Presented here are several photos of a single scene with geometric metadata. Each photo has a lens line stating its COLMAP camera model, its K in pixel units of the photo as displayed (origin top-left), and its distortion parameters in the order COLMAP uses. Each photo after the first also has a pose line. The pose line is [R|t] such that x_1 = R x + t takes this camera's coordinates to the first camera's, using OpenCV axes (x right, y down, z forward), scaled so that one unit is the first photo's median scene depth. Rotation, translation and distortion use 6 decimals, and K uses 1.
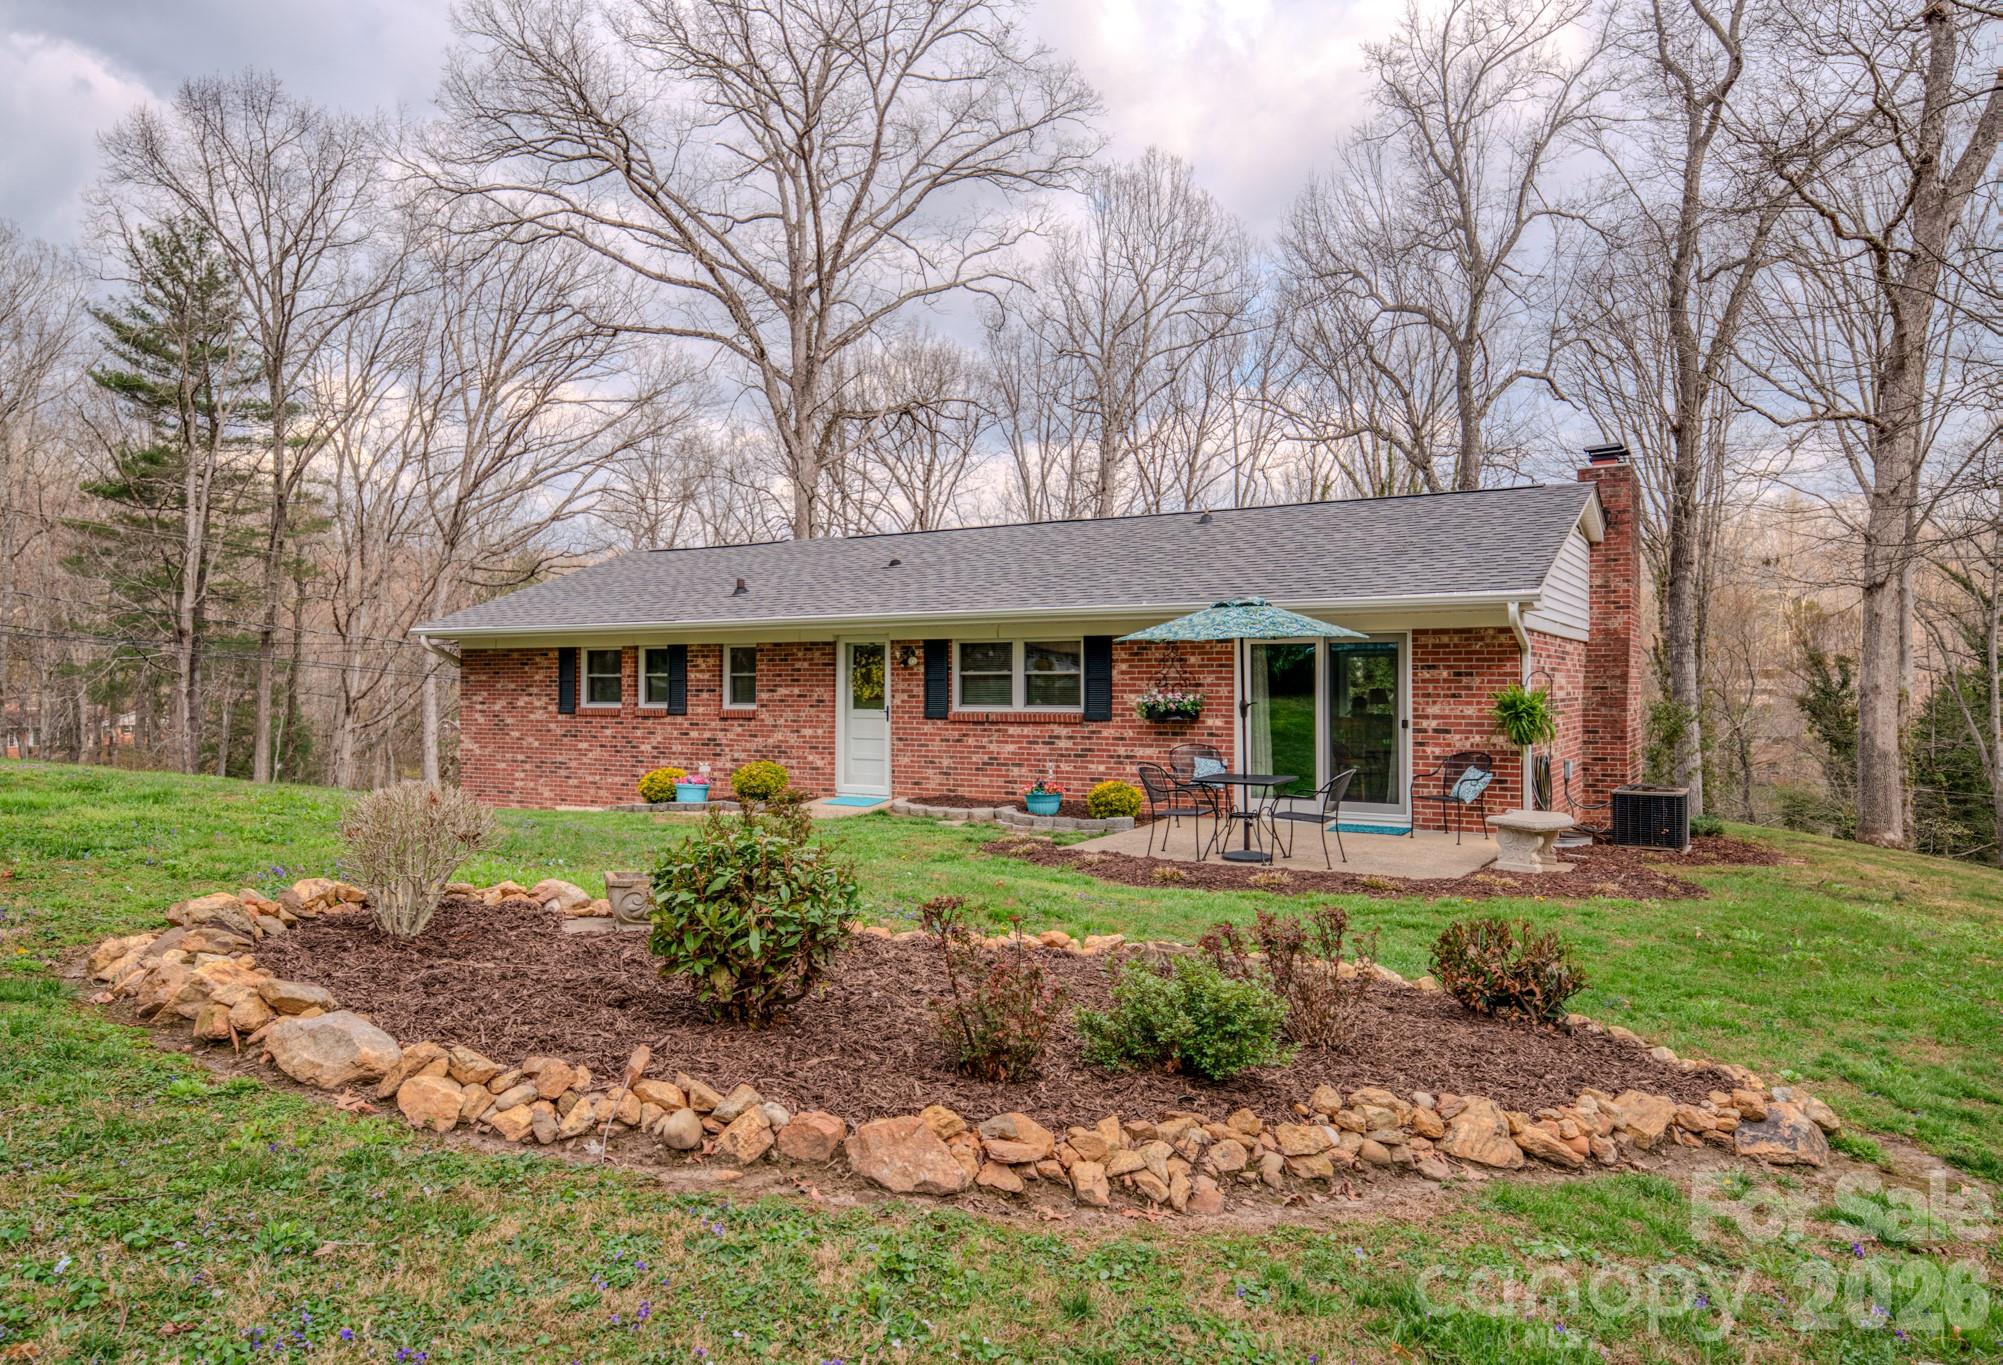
lens RADIAL K [[1362.5, 0, 992.7], [0, 1362.5, 683.9], [0, 0, 1]] dist [0.035155, 0.005977]
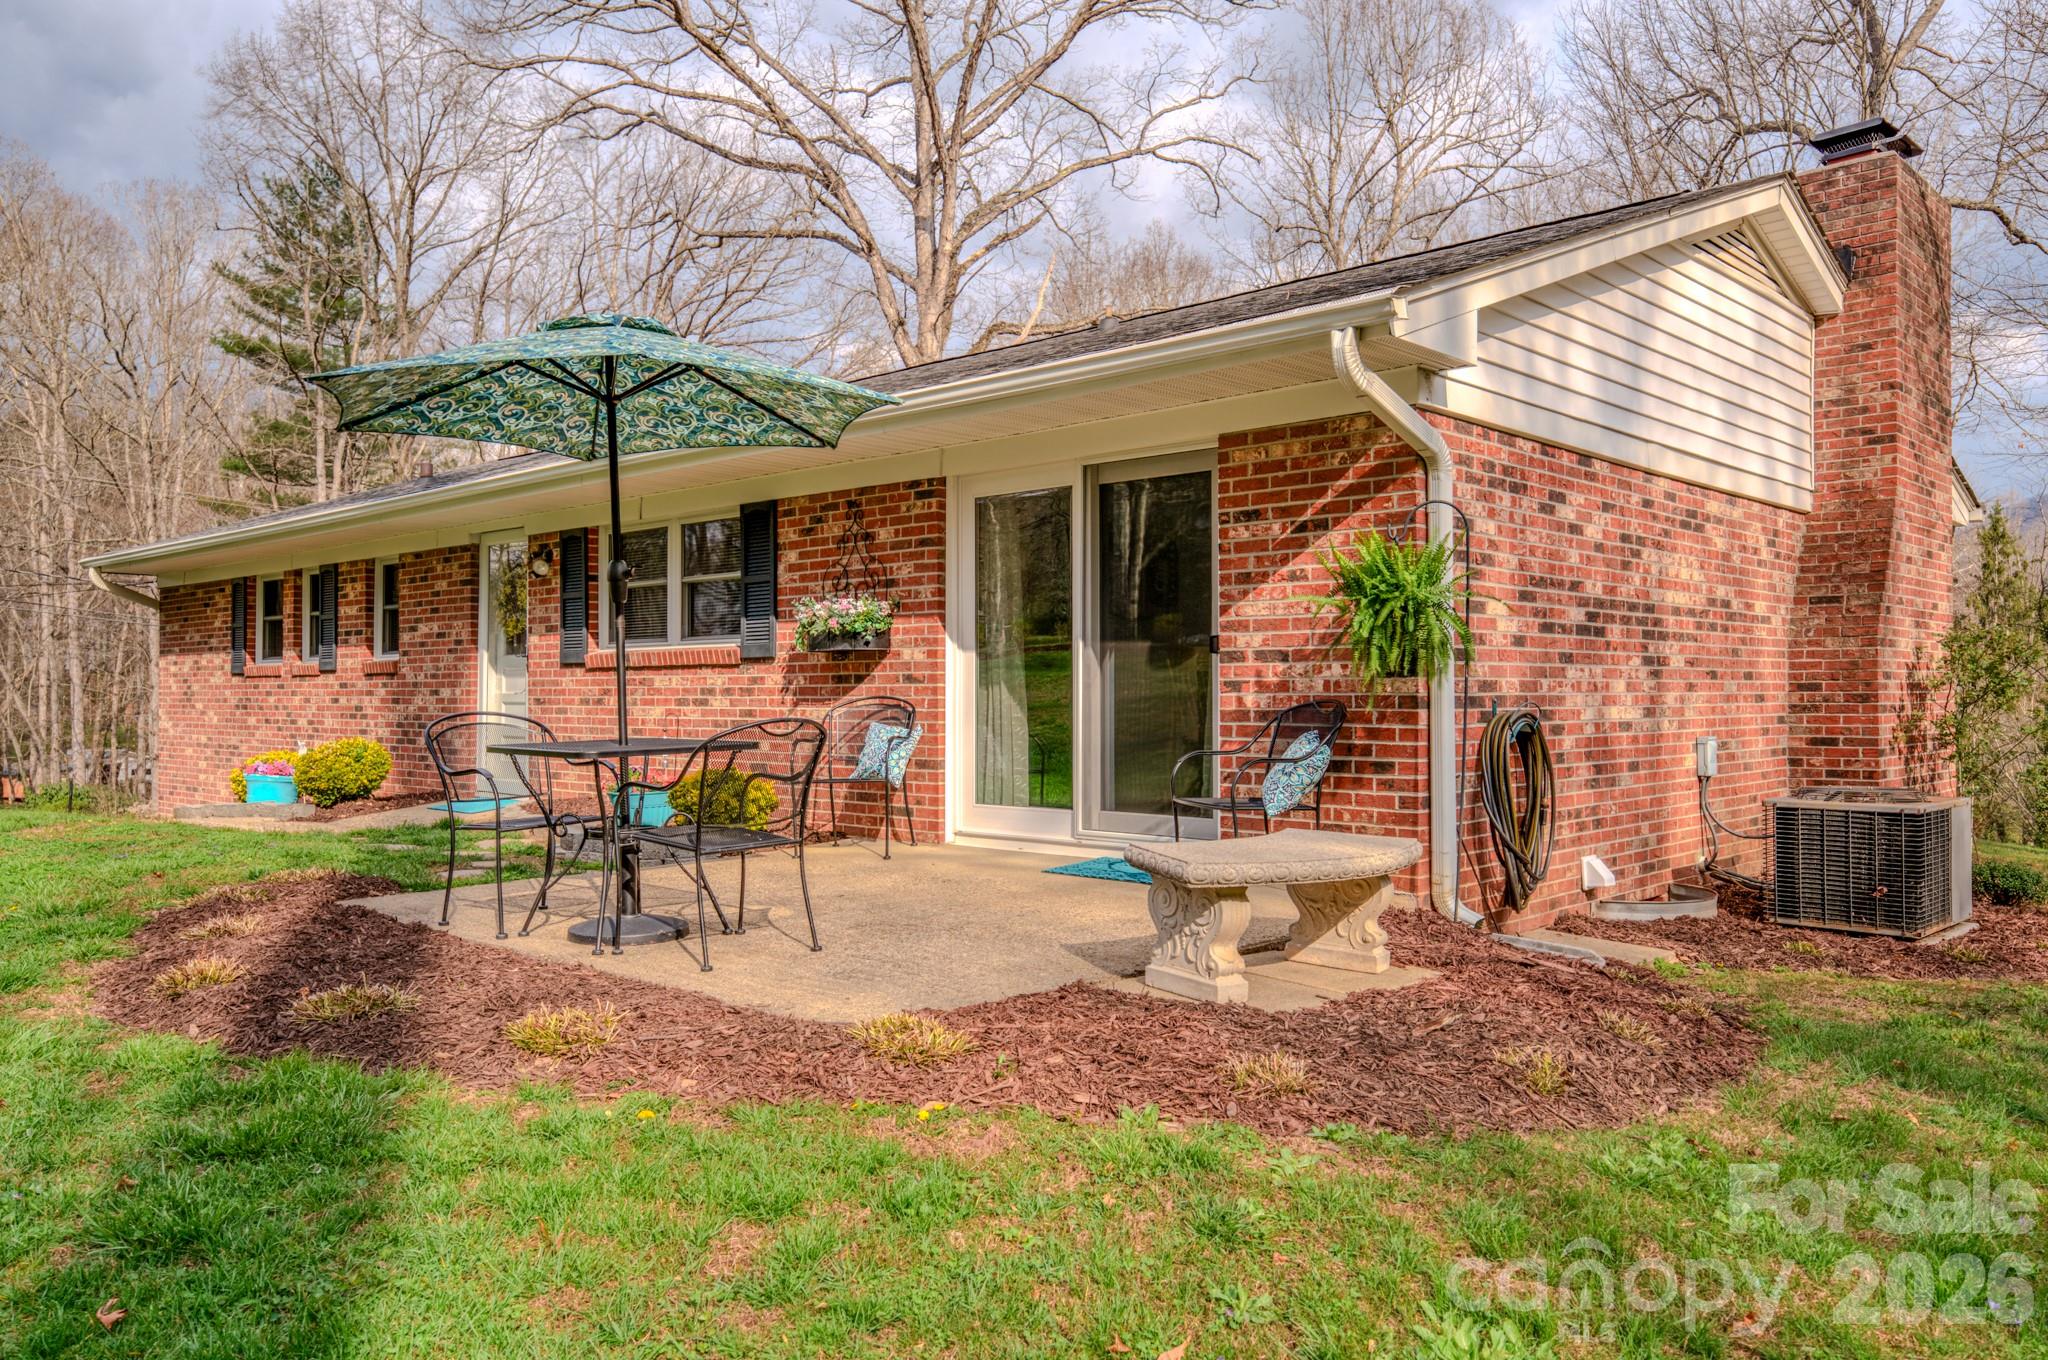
lens RADIAL K [[1525.9, 0, 1038.2], [0, 1525.9, 689.3], [0, 0, 1]] dist [0.027978, -0.000857]
pose [[0.974607, -0.002268, -0.223913, 0.267248], [0.001414, 0.999991, -0.003974, 0.034566], [0.223920, 0.003557, 0.974601, 0.360672]]
